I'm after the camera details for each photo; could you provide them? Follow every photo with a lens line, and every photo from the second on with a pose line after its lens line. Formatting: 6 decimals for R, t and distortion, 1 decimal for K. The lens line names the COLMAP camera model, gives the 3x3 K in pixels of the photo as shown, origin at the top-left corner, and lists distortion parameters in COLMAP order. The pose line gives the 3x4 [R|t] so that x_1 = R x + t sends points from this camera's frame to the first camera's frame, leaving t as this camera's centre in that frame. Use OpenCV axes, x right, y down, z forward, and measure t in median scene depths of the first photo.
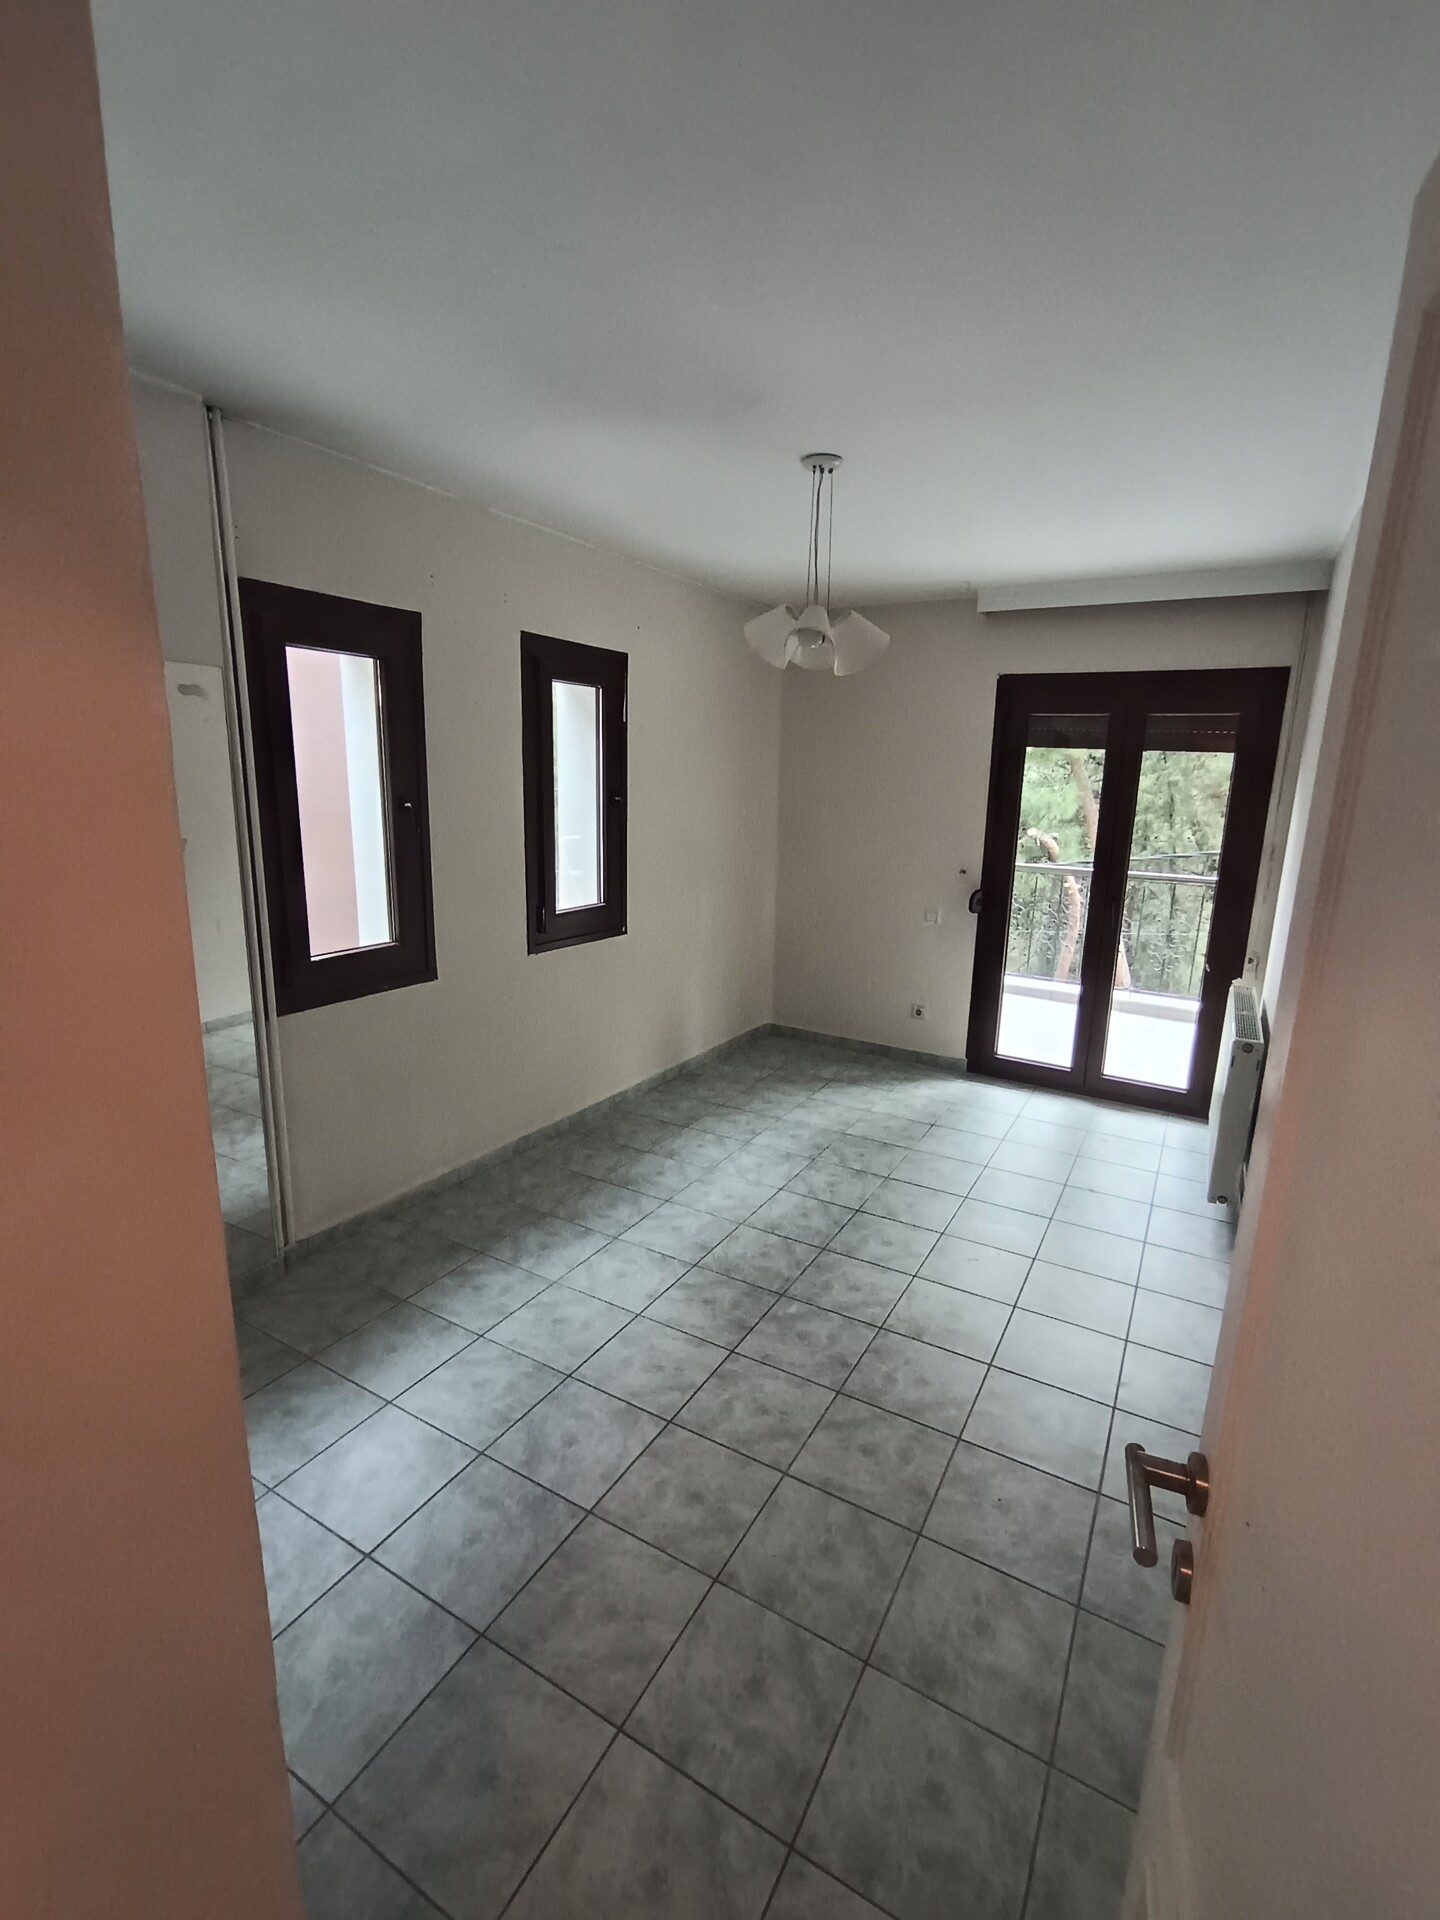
lens RADIAL K [[868.1, 0, 729.3], [0, 868.1, 965.3], [0, 0, 1]] dist [-0.012710, 0.009449]
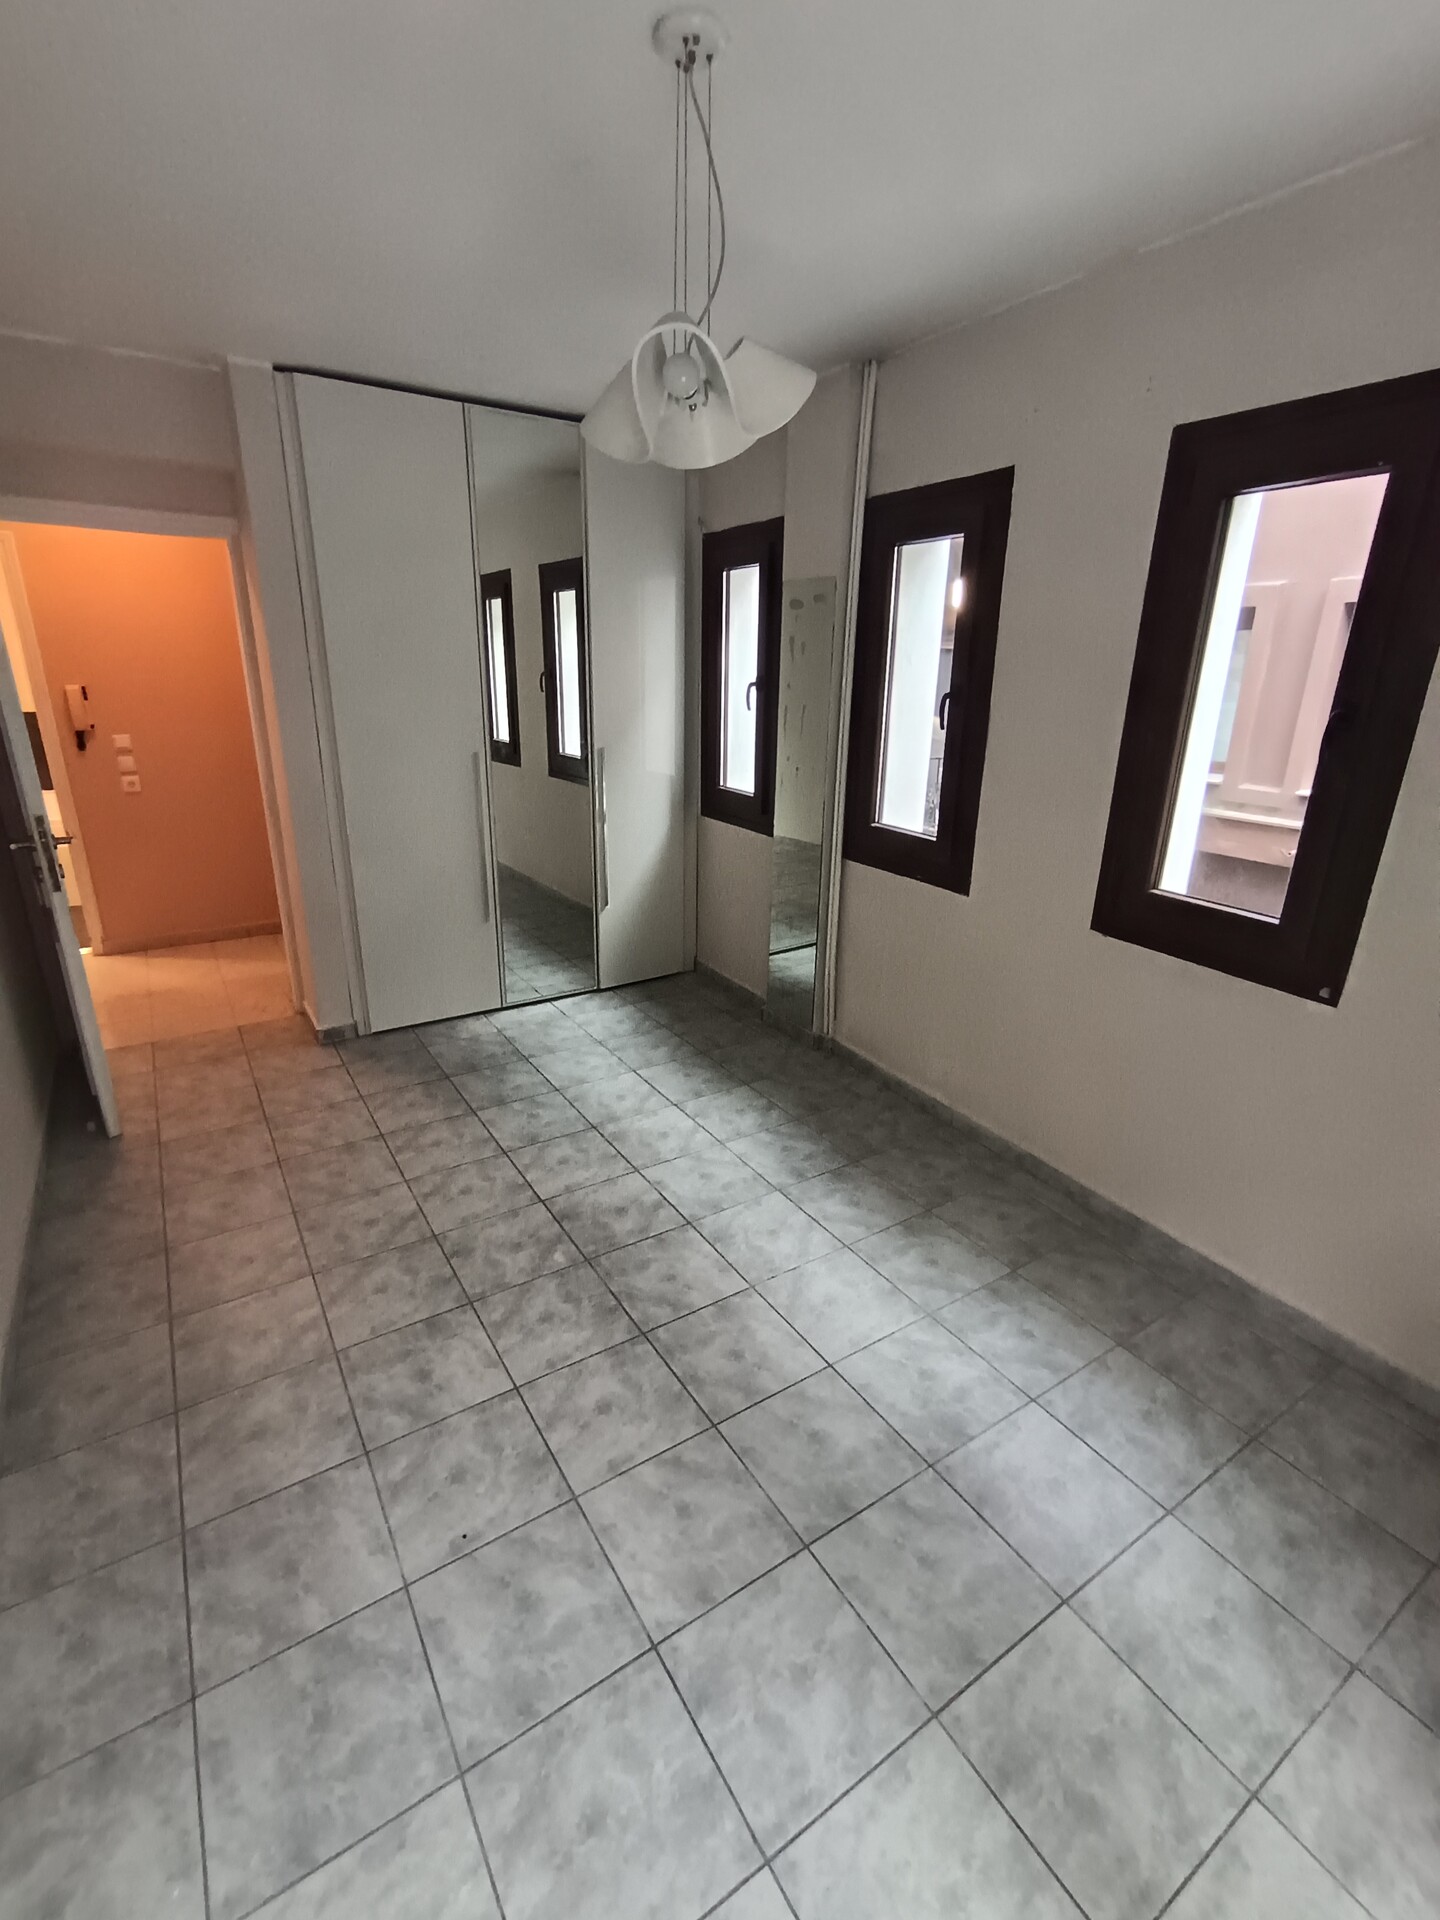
lens RADIAL K [[868.1, 0, 708.2], [0, 868.1, 954.9], [0, 0, 1]] dist [-0.012710, 0.009449]
pose [[-0.466737, 0.254108, -0.847104, 0.570283], [-0.215622, 0.896234, 0.387649, -0.221965], [0.857708, 0.363584, -0.363515, 1.123301]]
